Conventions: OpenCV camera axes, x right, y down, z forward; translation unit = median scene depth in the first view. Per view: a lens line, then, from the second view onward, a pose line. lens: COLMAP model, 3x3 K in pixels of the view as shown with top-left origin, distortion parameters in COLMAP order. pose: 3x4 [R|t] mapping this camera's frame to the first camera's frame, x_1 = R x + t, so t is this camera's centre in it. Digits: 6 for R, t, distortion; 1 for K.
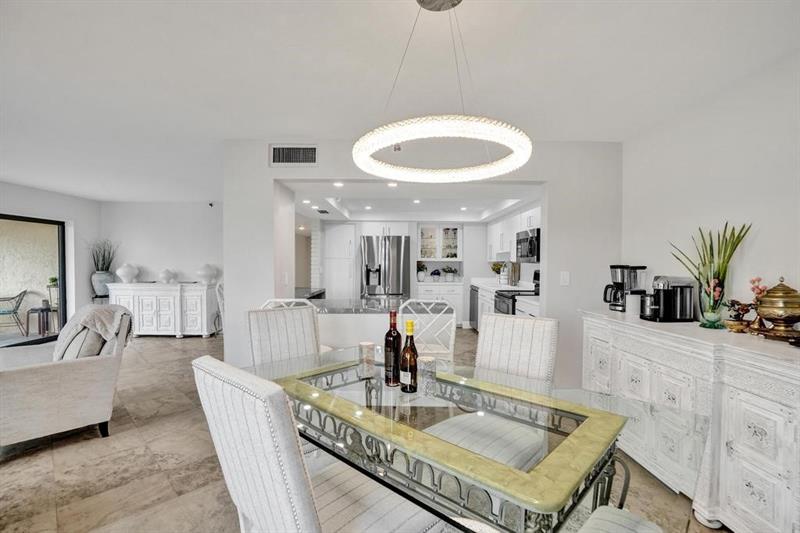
lens RADIAL K [[373.2, 0, 399.5], [0, 373.2, 270.3], [0, 0, 1]] dist [-0.066453, 0.026341]
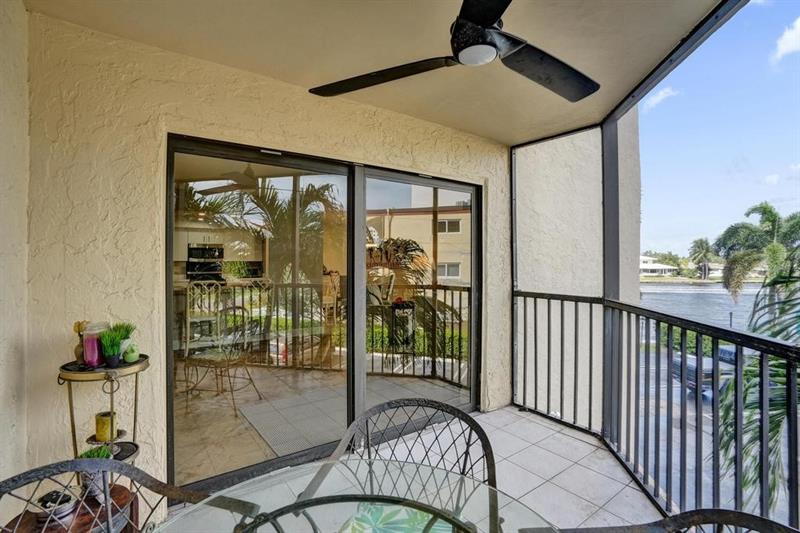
lens RADIAL K [[373.2, 0, 400.7], [0, 373.2, 259.6], [0, 0, 1]] dist [-0.066453, 0.026341]
pose [[-0.587116, -0.000639, 0.809503, -1.202768], [0.014222, 0.999837, 0.011105, -0.026469], [-0.809378, 0.018033, -0.587011, 0.923242]]
